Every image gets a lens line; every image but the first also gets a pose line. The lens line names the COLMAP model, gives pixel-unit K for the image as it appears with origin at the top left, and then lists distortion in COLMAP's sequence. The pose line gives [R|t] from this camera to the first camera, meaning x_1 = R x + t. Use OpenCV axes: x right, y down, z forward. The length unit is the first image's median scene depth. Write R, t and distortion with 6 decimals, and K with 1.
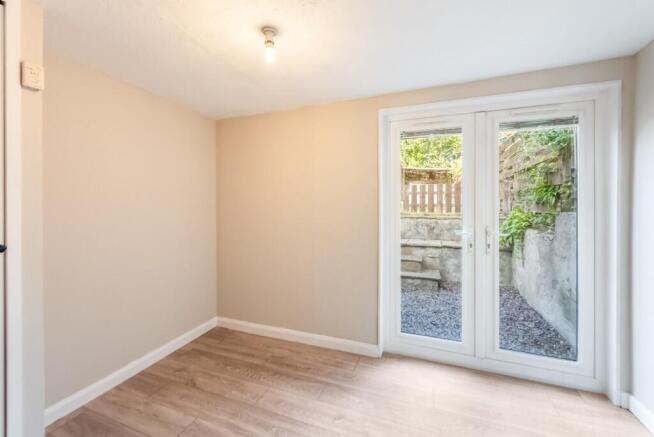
lens RADIAL K [[258.5, 0, 328.9], [0, 258.5, 207.1], [0, 0, 1]] dist [-0.000004, -0.000213]
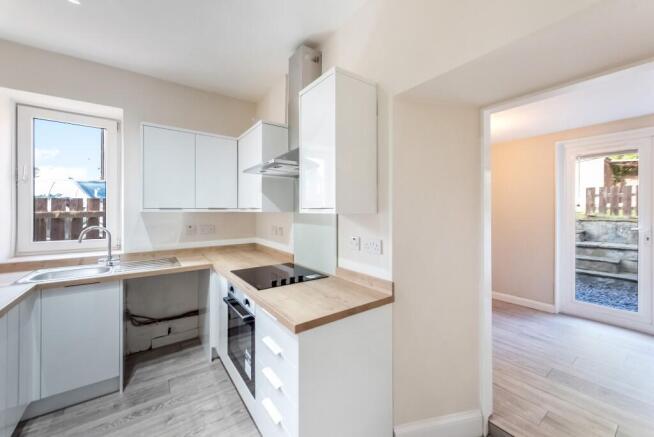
lens RADIAL K [[261.0, 0, 336.0], [0, 261.0, 213.9], [0, 0, 1]] dist [0.000968, -0.000160]
pose [[0.848606, 0.000005, -0.529025, -0.040694], [0.003692, 0.999976, 0.005931, 0.006678], [0.529012, -0.006986, 0.848586, -0.481383]]
